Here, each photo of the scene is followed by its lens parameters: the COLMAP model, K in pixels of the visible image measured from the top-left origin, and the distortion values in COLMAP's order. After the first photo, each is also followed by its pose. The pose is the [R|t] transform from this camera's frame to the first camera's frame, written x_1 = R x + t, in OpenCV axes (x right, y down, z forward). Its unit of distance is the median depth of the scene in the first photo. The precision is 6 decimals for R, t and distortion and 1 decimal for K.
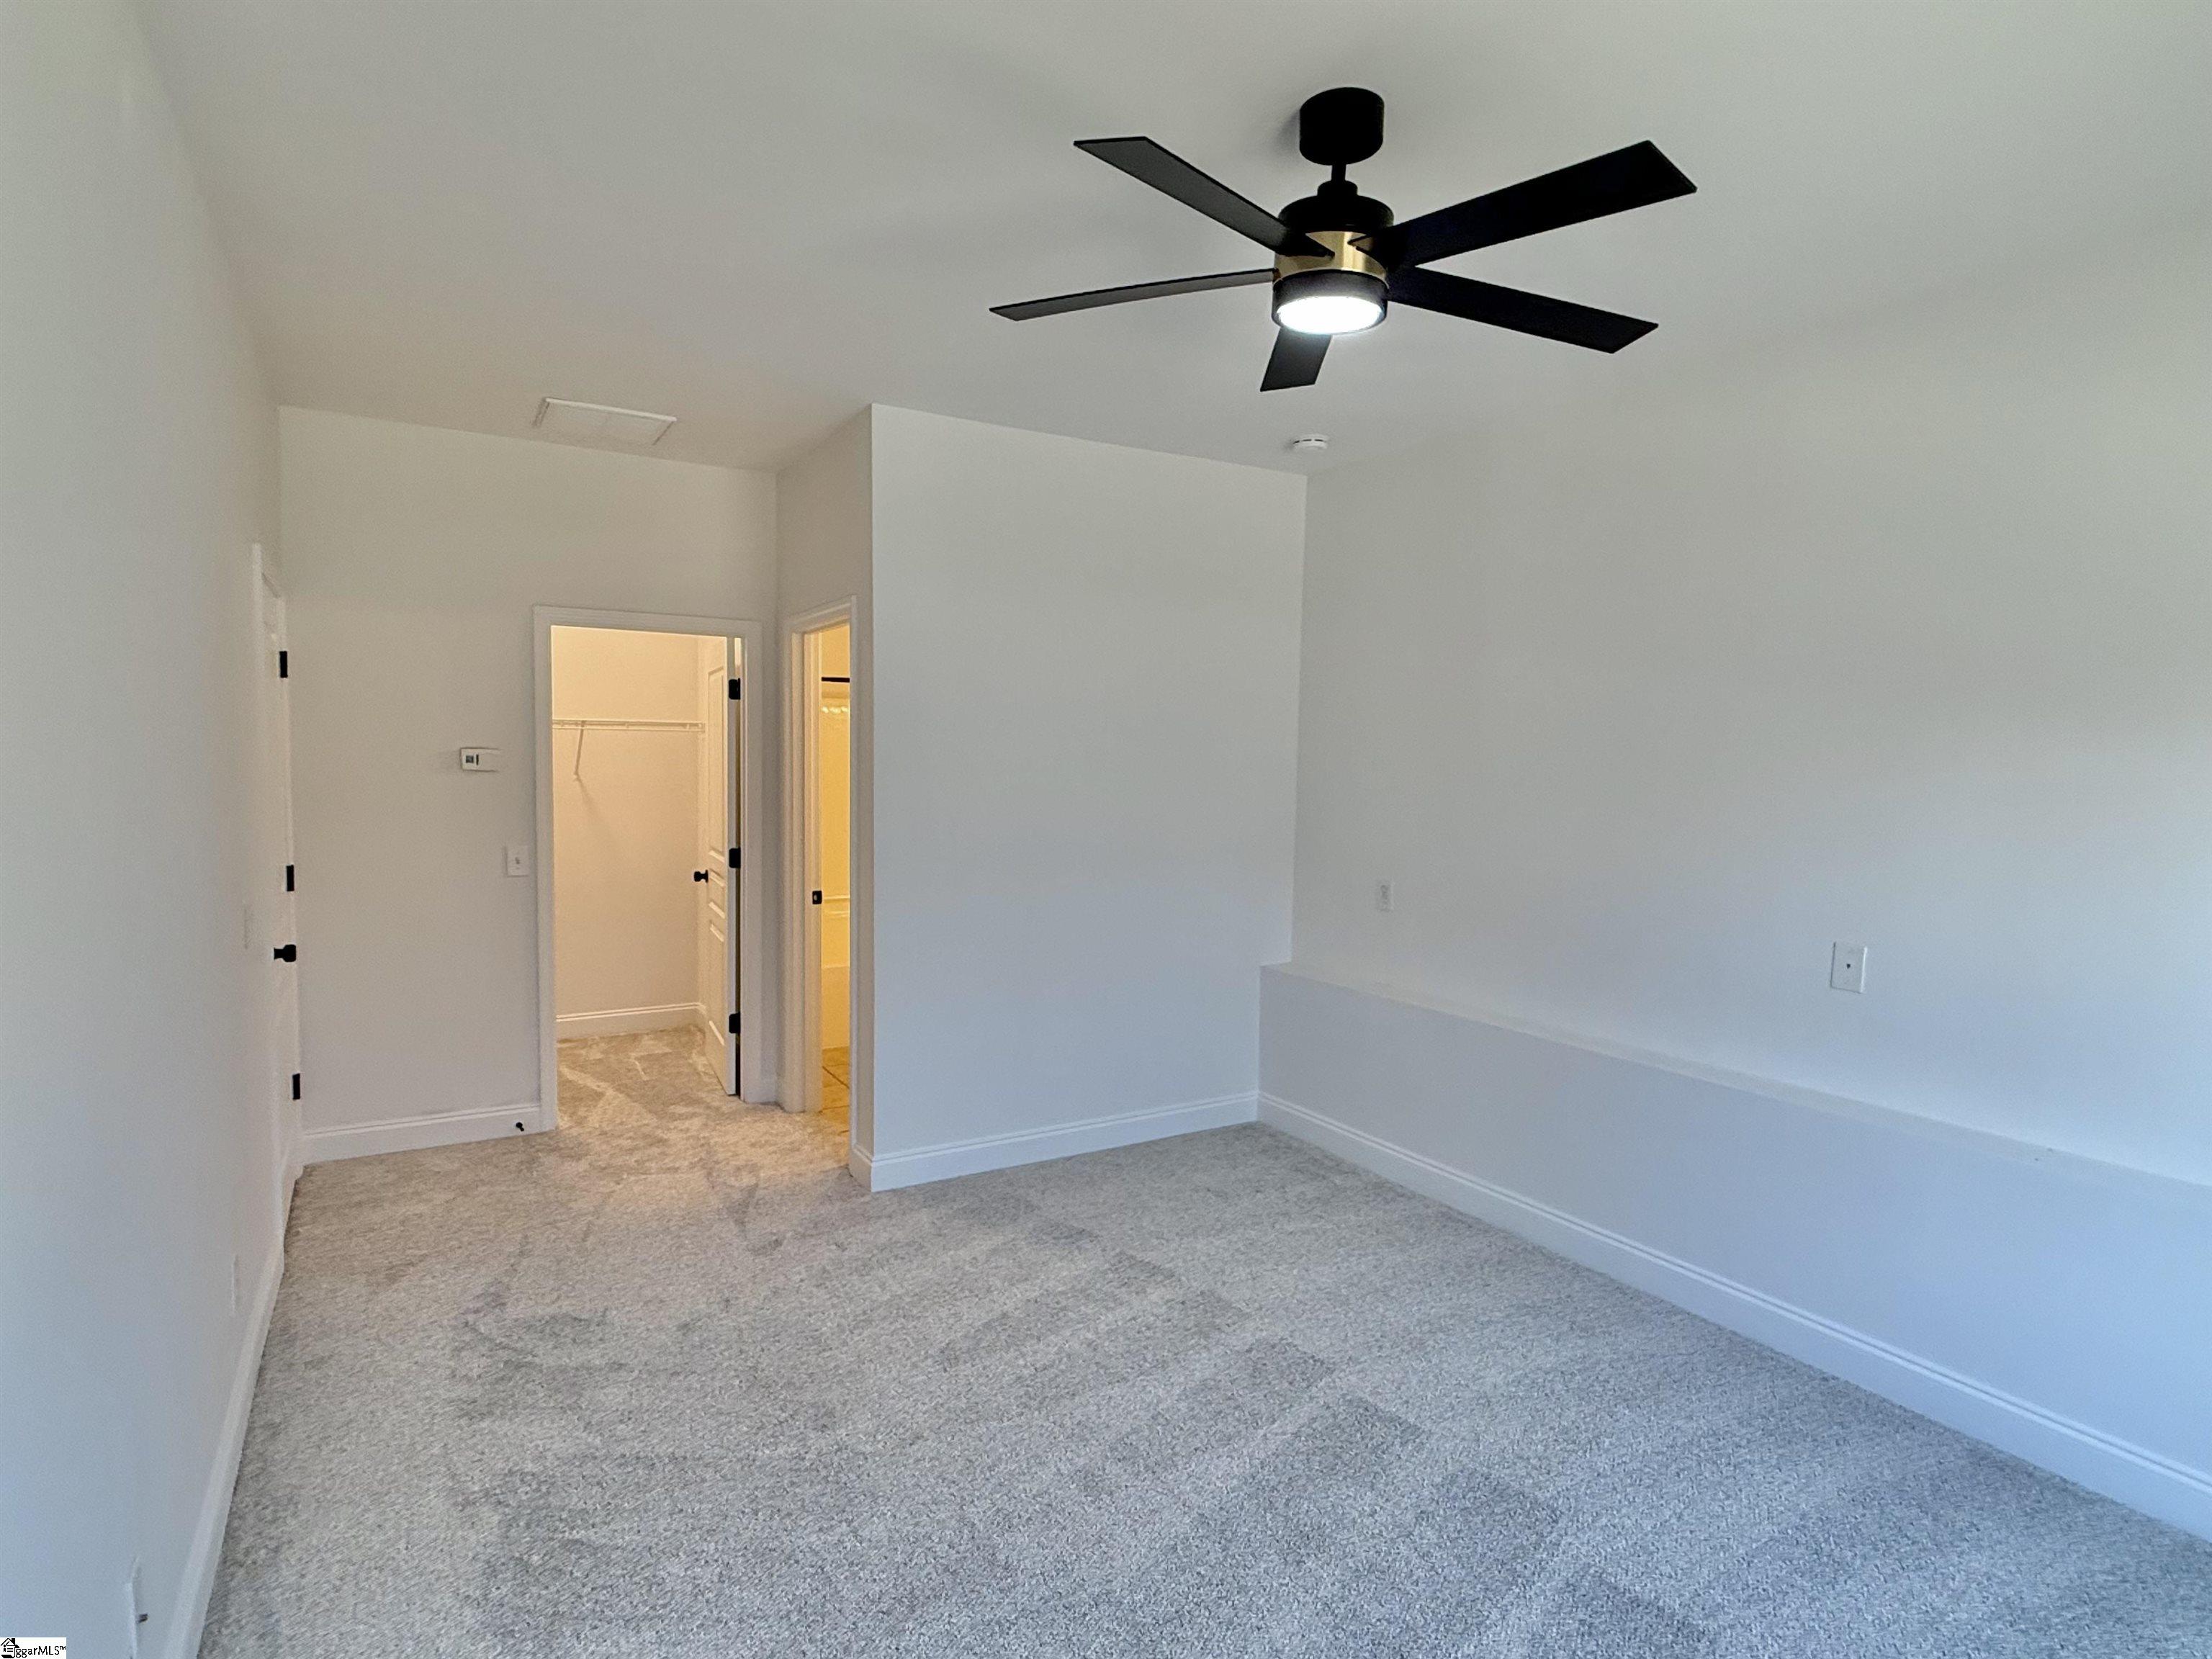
lens RADIAL K [[1174.1, 0, 1111.6], [0, 1174.1, 823.6], [0, 0, 1]] dist [0.002667, -0.005675]
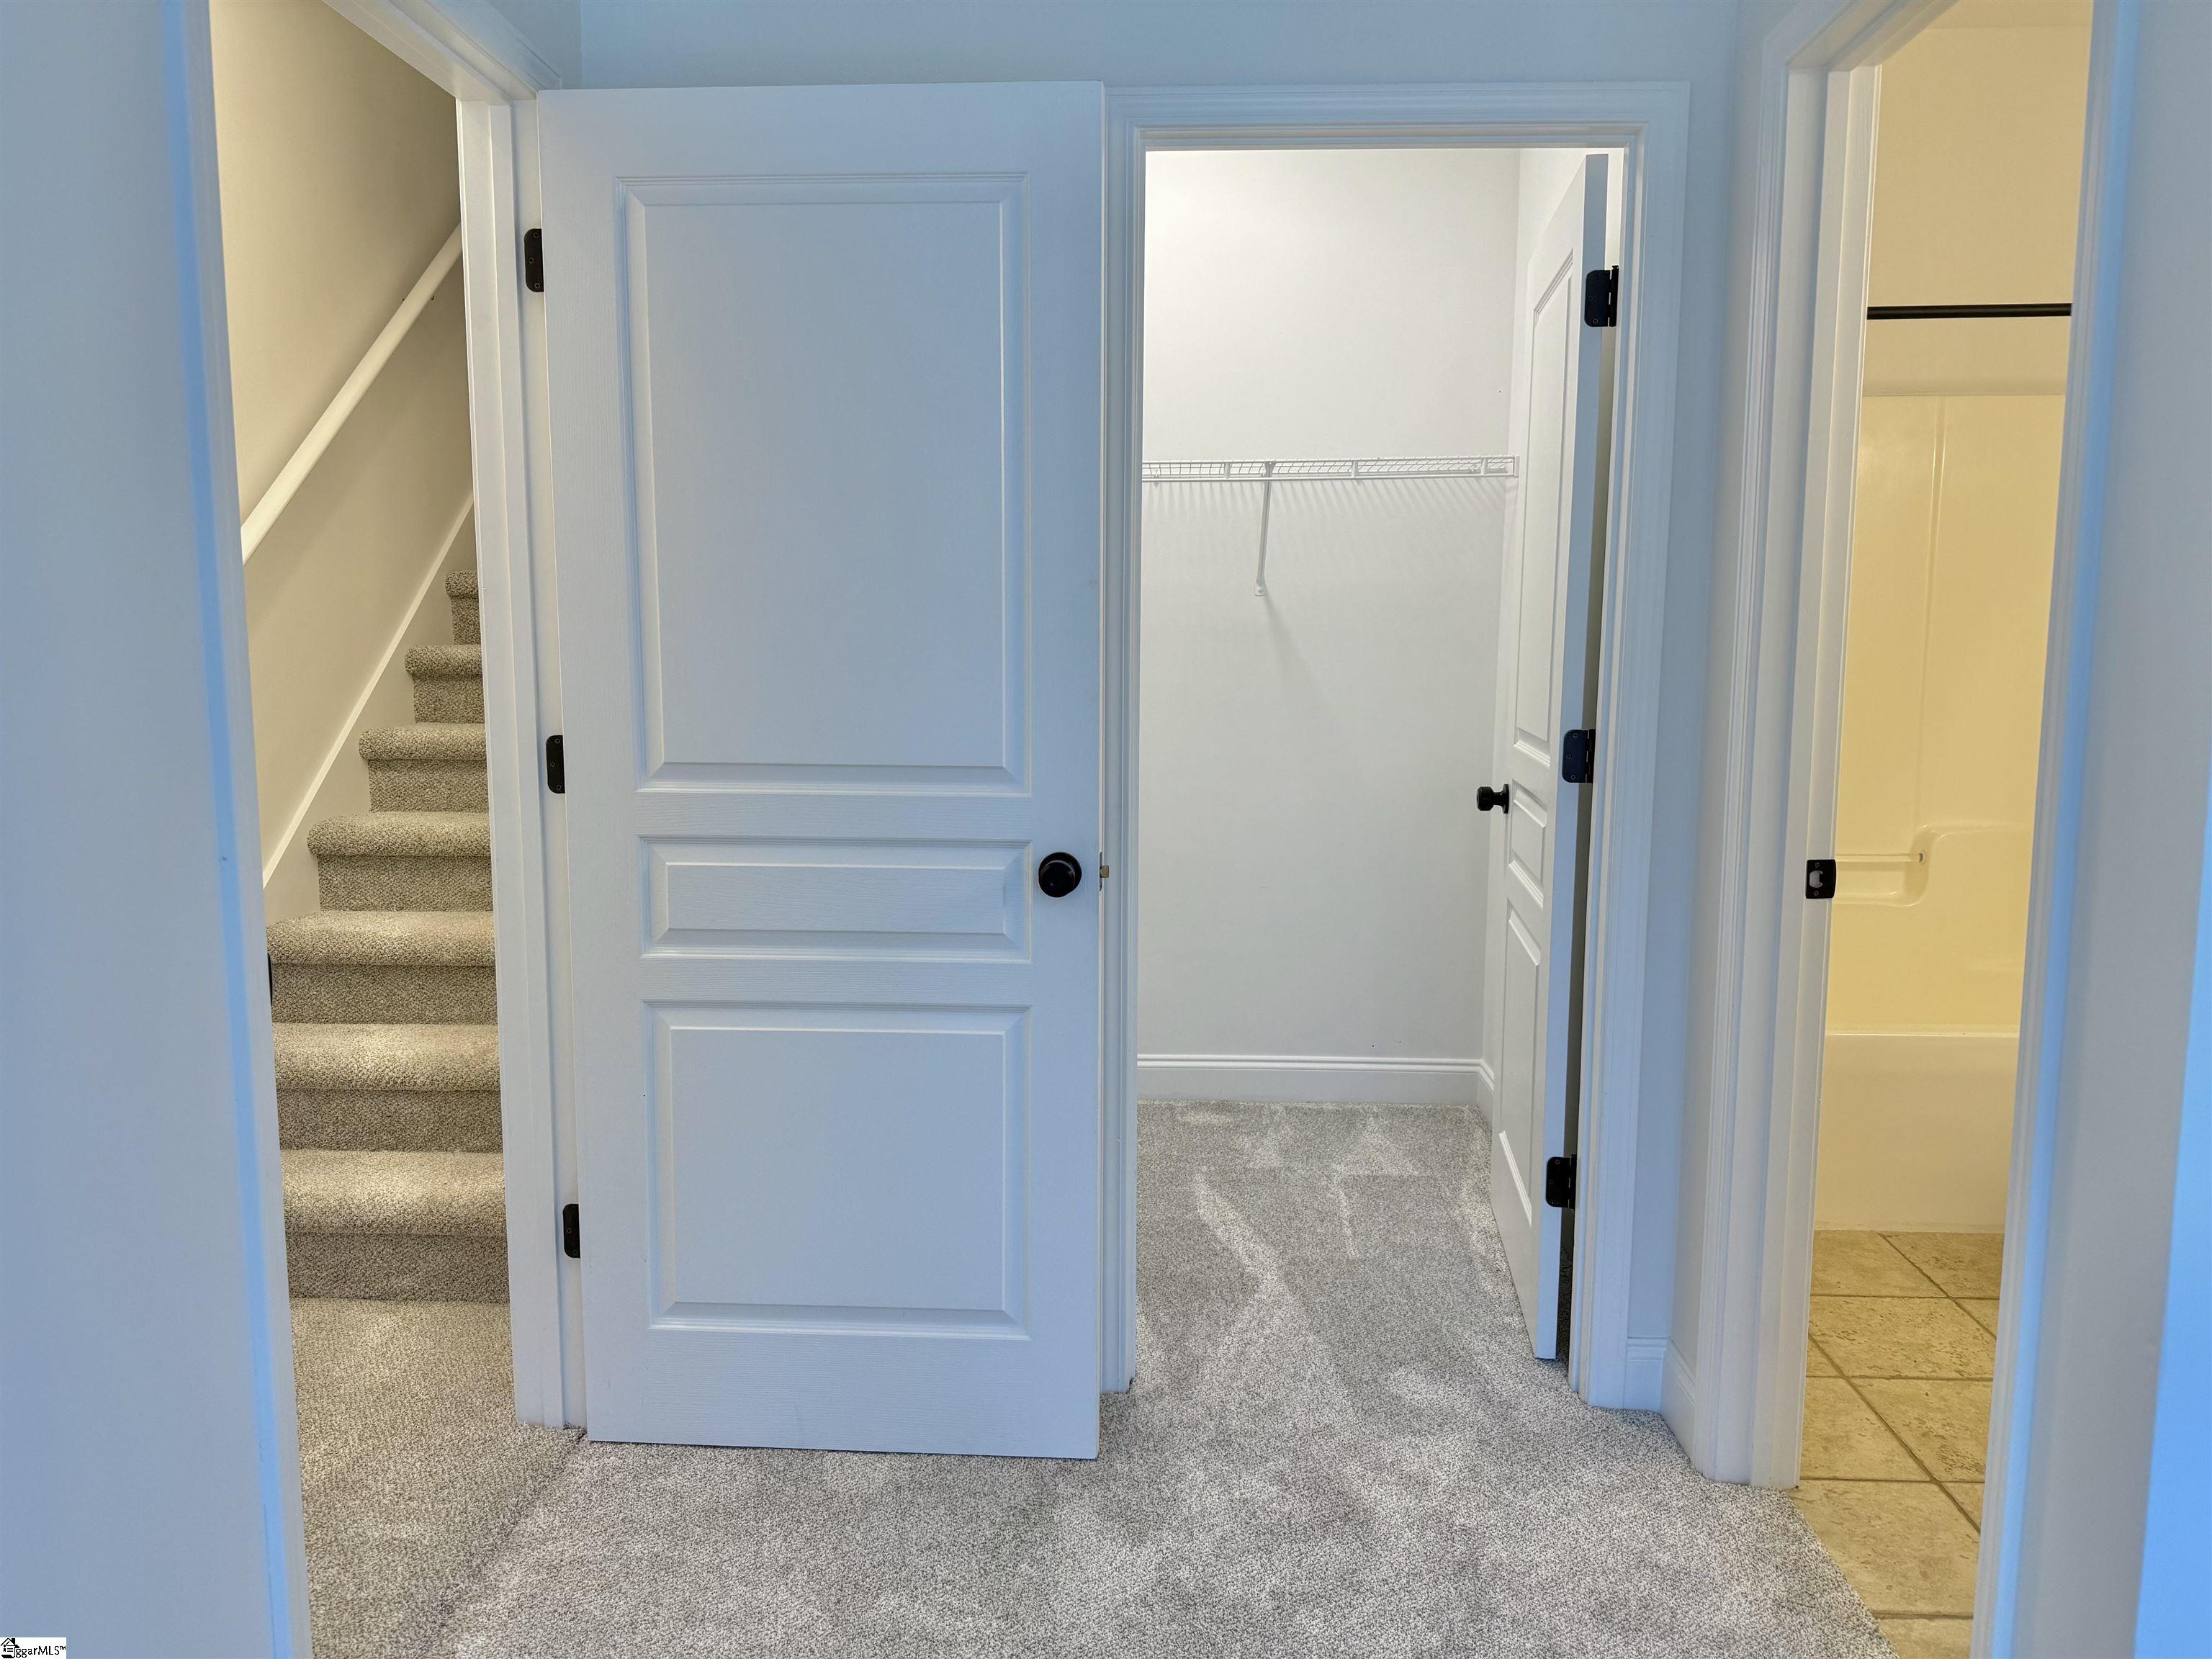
lens RADIAL K [[1566.3, 0, 1105.7], [0, 1566.3, 824.2], [0, 0, 1]] dist [0.027354, -0.013914]
pose [[0.831148, 0.057839, -0.553034, -0.165557], [-0.023421, 0.997334, 0.069106, 0.019812], [0.555557, -0.044485, 0.830287, 0.491316]]
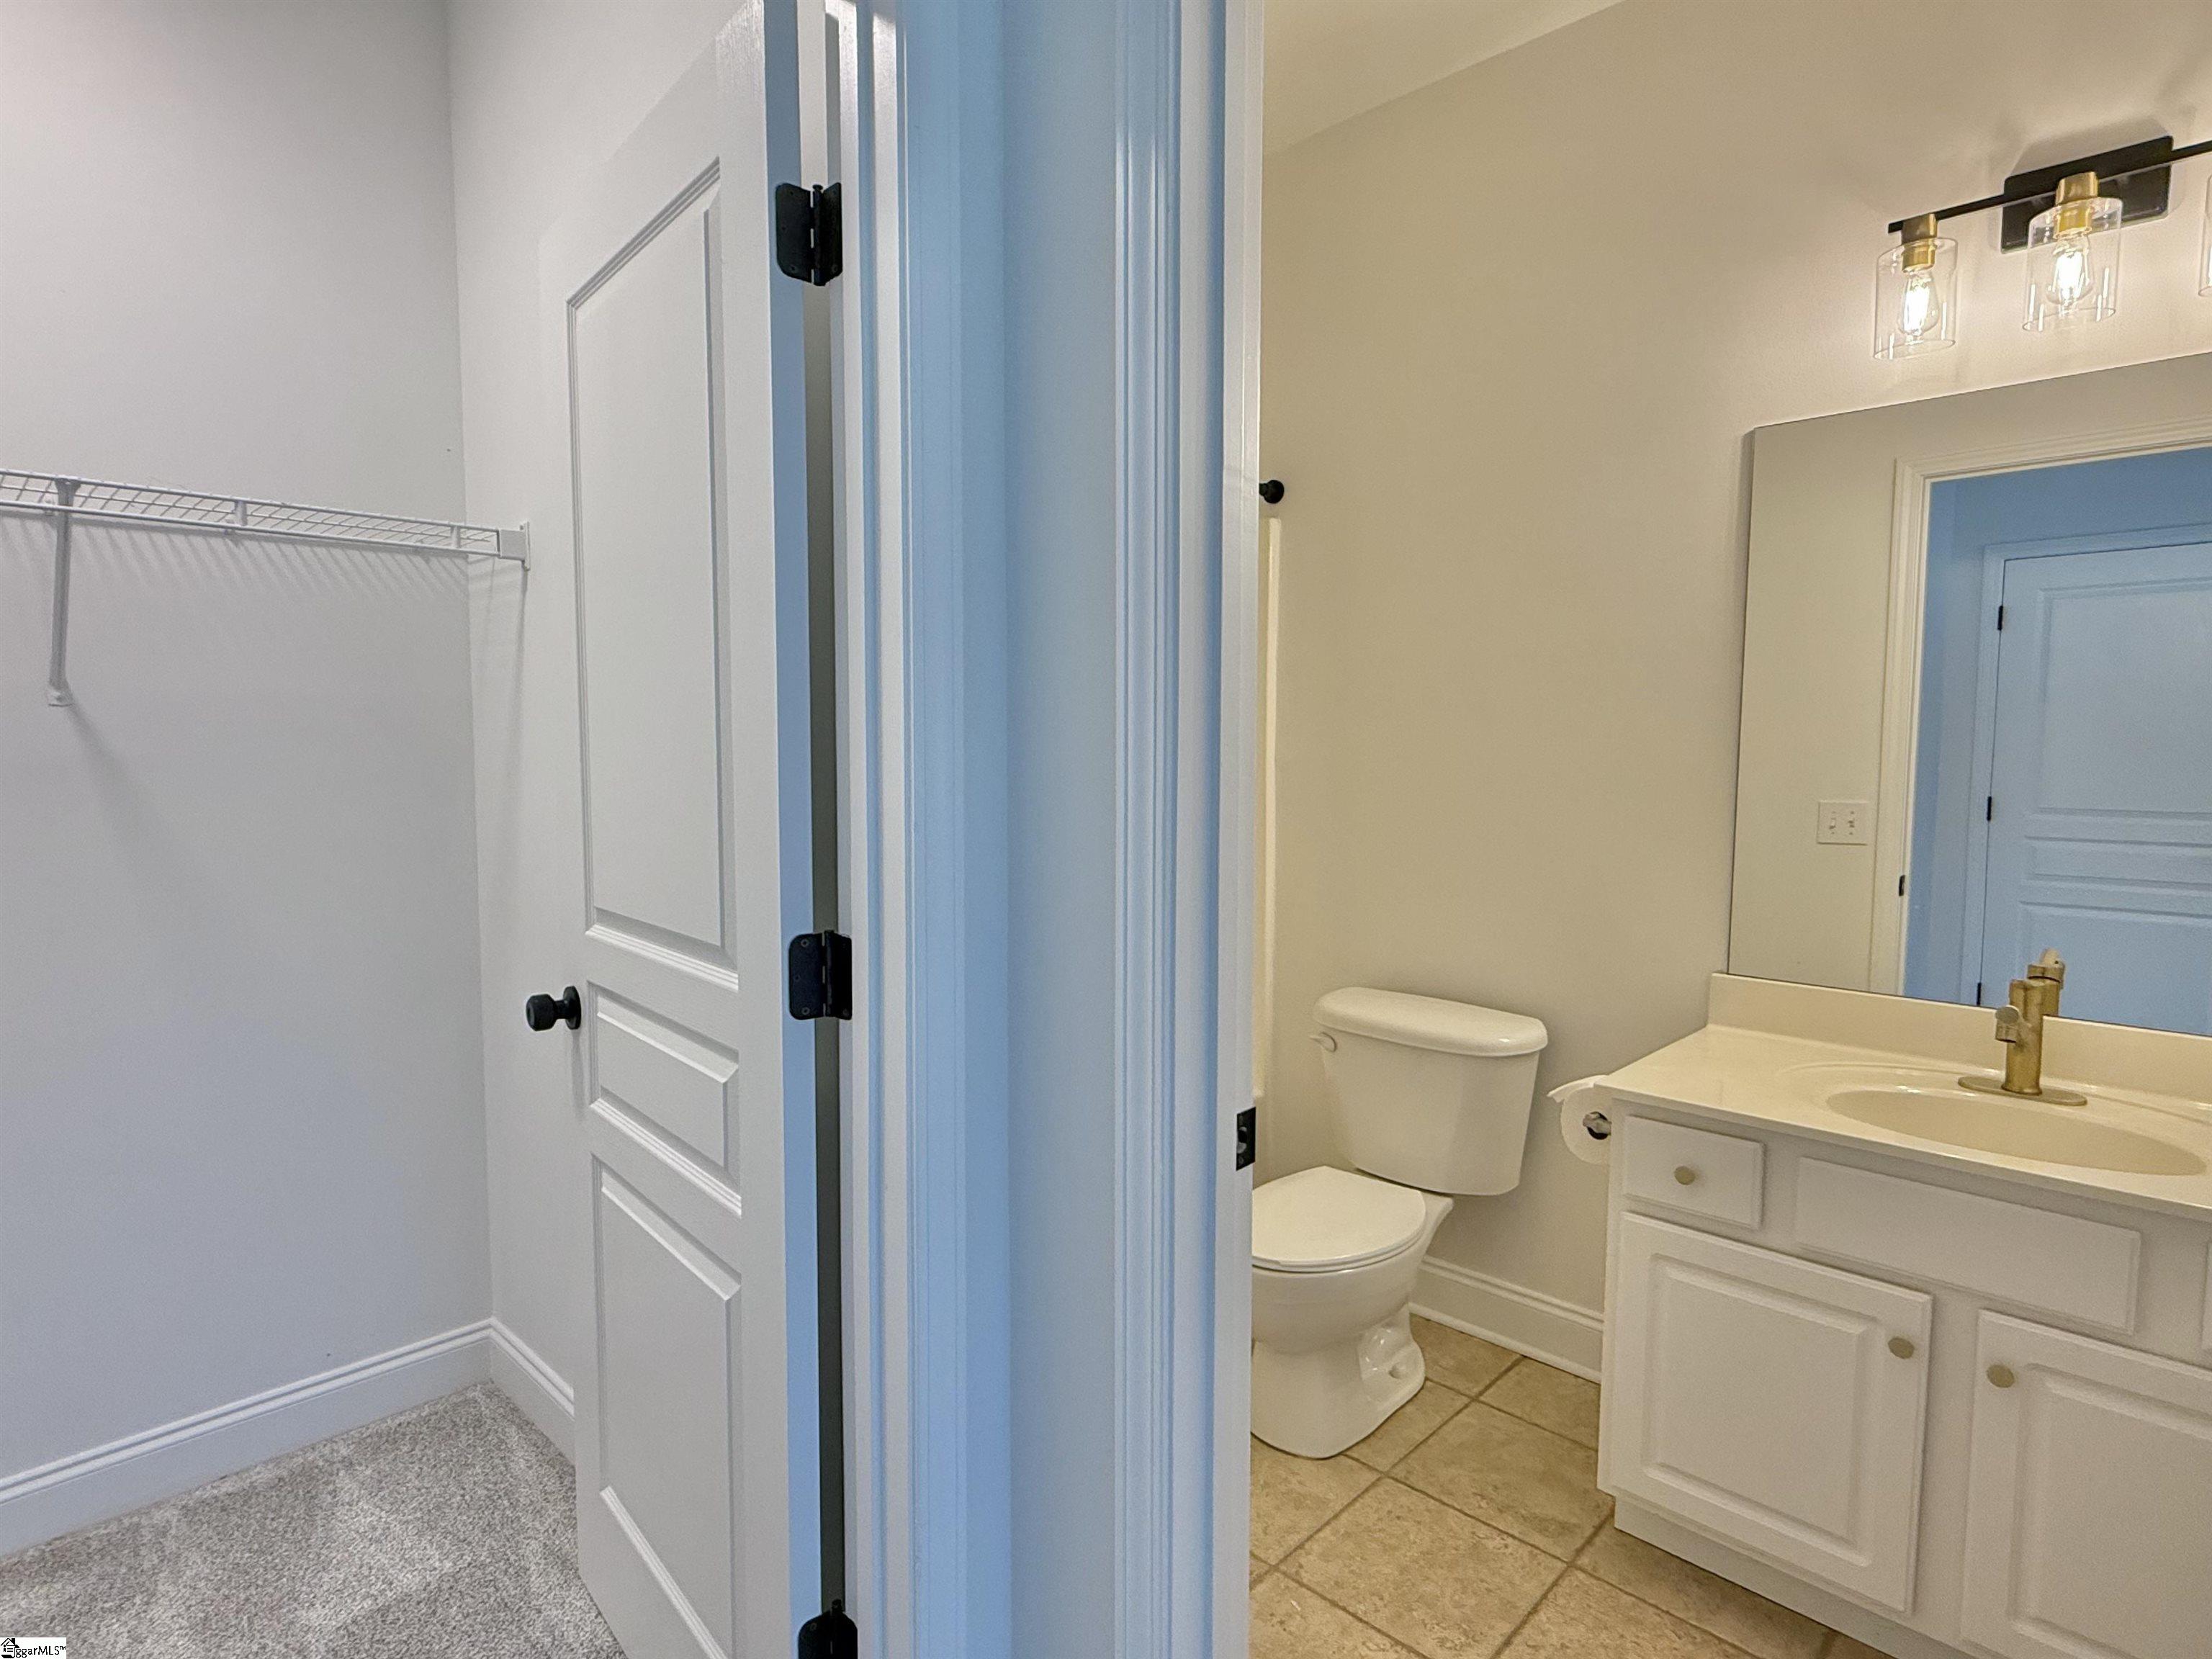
lens RADIAL K [[1174.1, 0, 1104.4], [0, 1174.1, 837.6], [0, 0, 1]] dist [0.002667, -0.005675]
pose [[0.967133, -0.030590, 0.252425, -0.322769], [0.025288, 0.999387, 0.024225, -0.002295], [-0.253011, -0.017046, 0.967313, 0.759714]]
